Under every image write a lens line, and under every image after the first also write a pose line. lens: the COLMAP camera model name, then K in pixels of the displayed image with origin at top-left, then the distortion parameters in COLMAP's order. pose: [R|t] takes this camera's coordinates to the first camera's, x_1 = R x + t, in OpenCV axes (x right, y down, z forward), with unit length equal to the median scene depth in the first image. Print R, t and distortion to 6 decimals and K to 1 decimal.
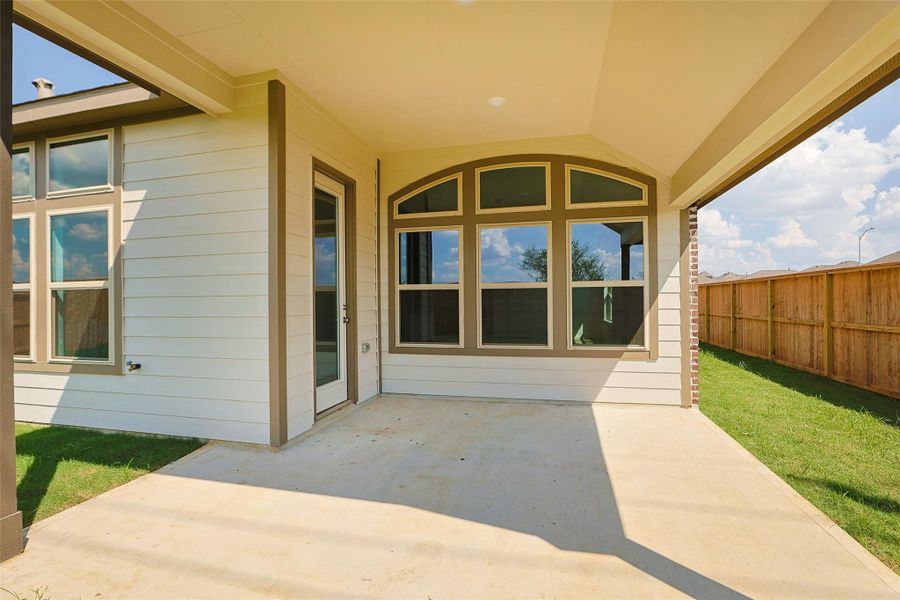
lens RADIAL K [[460.8, 0, 450.1], [0, 460.8, 277.1], [0, 0, 1]] dist [0.002131, 0.000356]
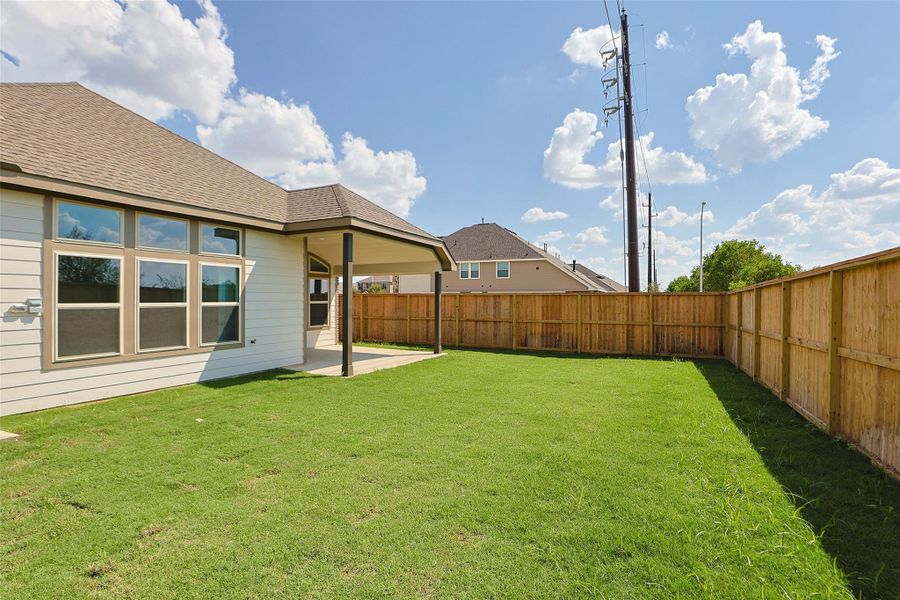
lens RADIAL K [[401.0, 0, 447.4], [0, 401.0, 299.4], [0, 0, 1]] dist [0.001608, -0.000103]
pose [[0.217585, 0.000488, 0.976041, -2.201312], [-0.003959, 0.999992, 0.000383, -0.008451], [-0.976033, -0.003948, 0.217585, -0.289937]]
